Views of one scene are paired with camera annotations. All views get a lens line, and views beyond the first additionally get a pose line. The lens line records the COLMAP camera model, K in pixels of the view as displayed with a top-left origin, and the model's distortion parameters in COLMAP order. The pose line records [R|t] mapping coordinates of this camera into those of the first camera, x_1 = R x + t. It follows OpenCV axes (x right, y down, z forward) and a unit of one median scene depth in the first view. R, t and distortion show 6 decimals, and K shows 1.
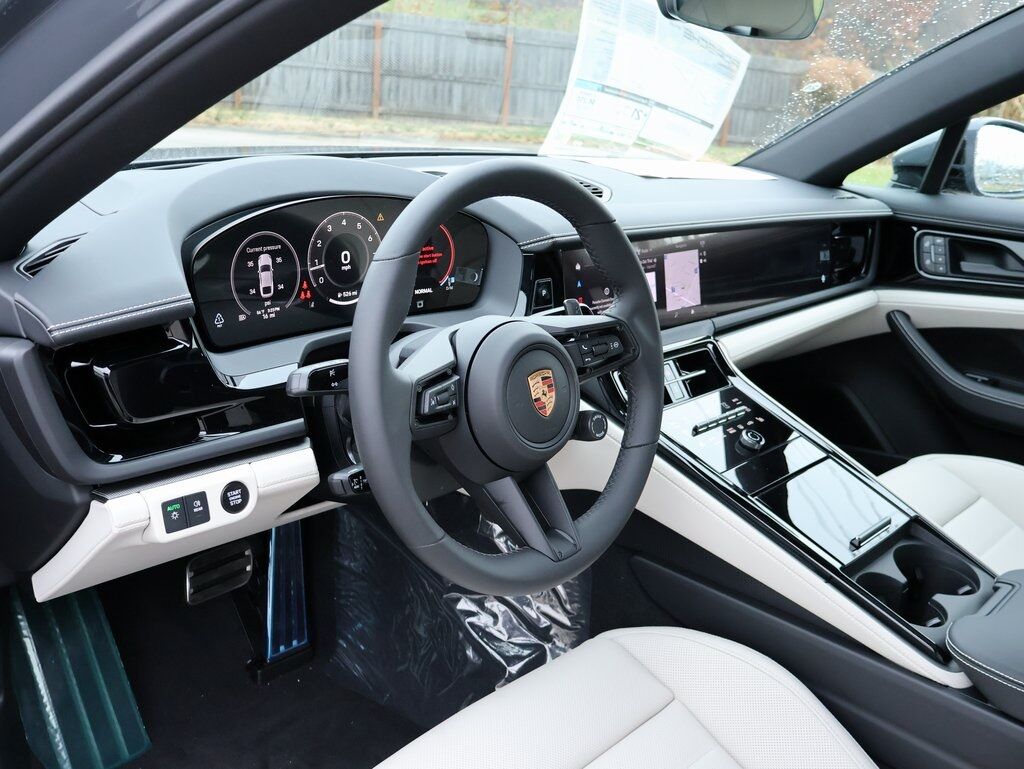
lens RADIAL K [[965.0, 0, 512.1], [0, 965.0, 384.6], [0, 0, 1]] dist [-0.023295, 0.000000]
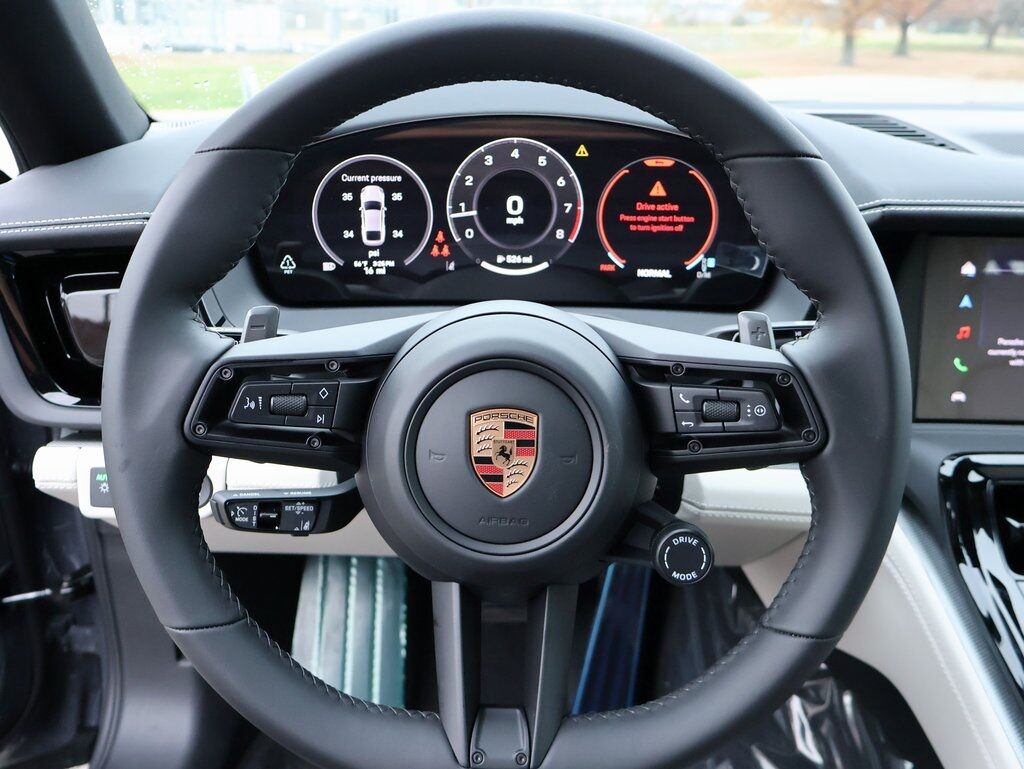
lens RADIAL K [[965.0, 0, 512.1], [0, 965.0, 384.9], [0, 0, 1]] dist [-0.023295, 0.000000]
pose [[0.683083, 0.186296, -0.706180, 0.347205], [-0.195837, 0.978232, 0.068634, -0.055438], [0.703595, 0.091413, 0.704697, 0.543403]]
